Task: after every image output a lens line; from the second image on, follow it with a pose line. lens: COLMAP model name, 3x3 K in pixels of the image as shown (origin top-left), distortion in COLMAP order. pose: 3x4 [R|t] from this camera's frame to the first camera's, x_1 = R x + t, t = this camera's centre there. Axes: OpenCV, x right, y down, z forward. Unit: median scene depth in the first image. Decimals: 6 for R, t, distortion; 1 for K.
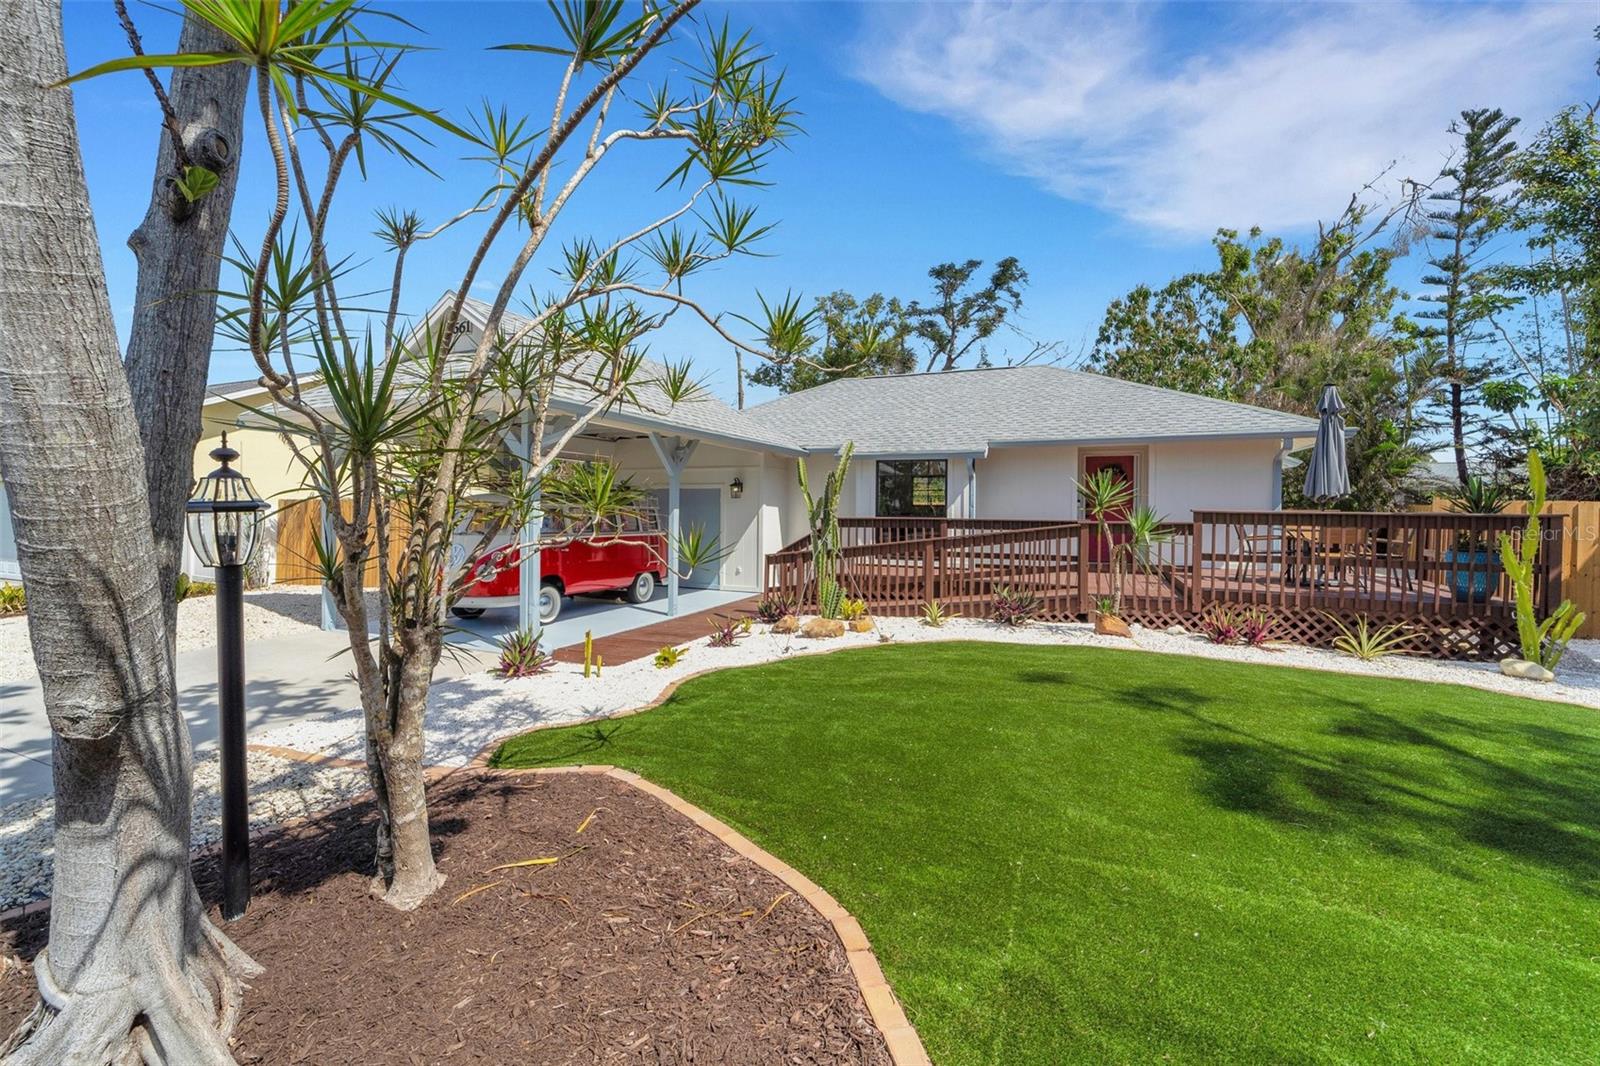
lens RADIAL K [[641.1, 0, 779.8], [0, 641.1, 512.2], [0, 0, 1]] dist [0.009484, -0.007375]
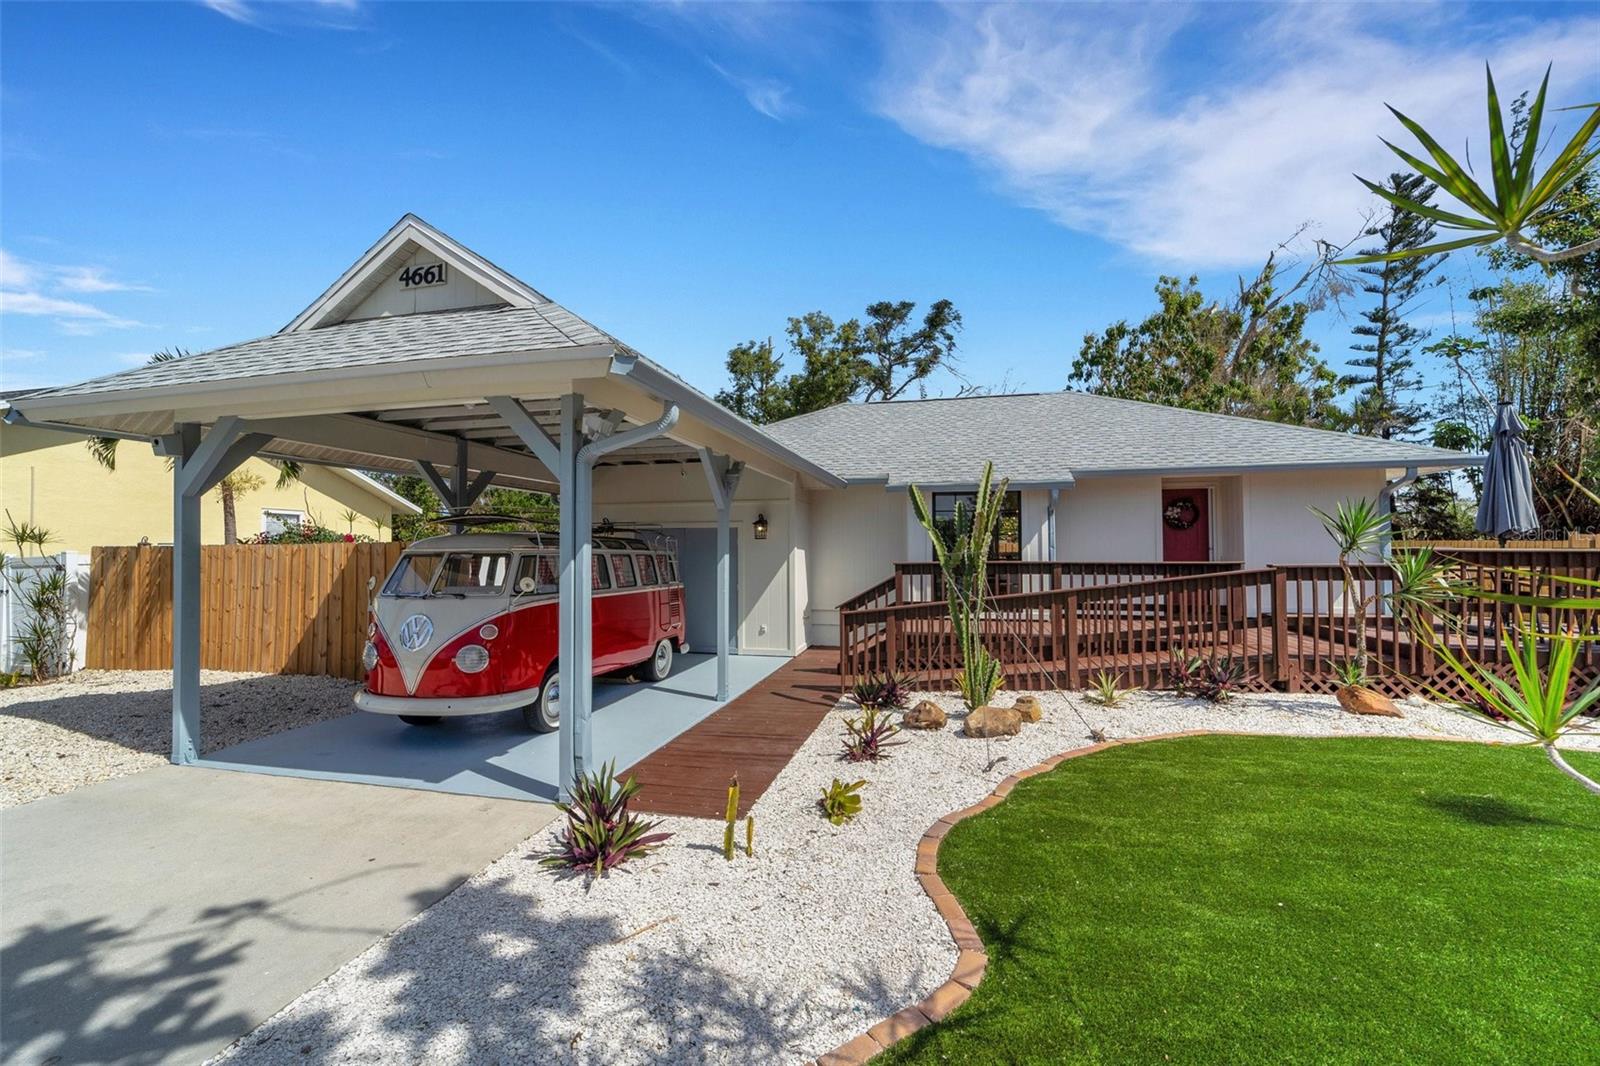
lens RADIAL K [[635.9, 0, 793.5], [0, 635.9, 533.6], [0, 0, 1]] dist [0.001058, -0.000742]
pose [[0.984898, -0.006573, 0.173010, -0.107835], [0.011817, 0.999501, -0.029300, -0.003507], [-0.172731, 0.030902, 0.984484, 0.135795]]
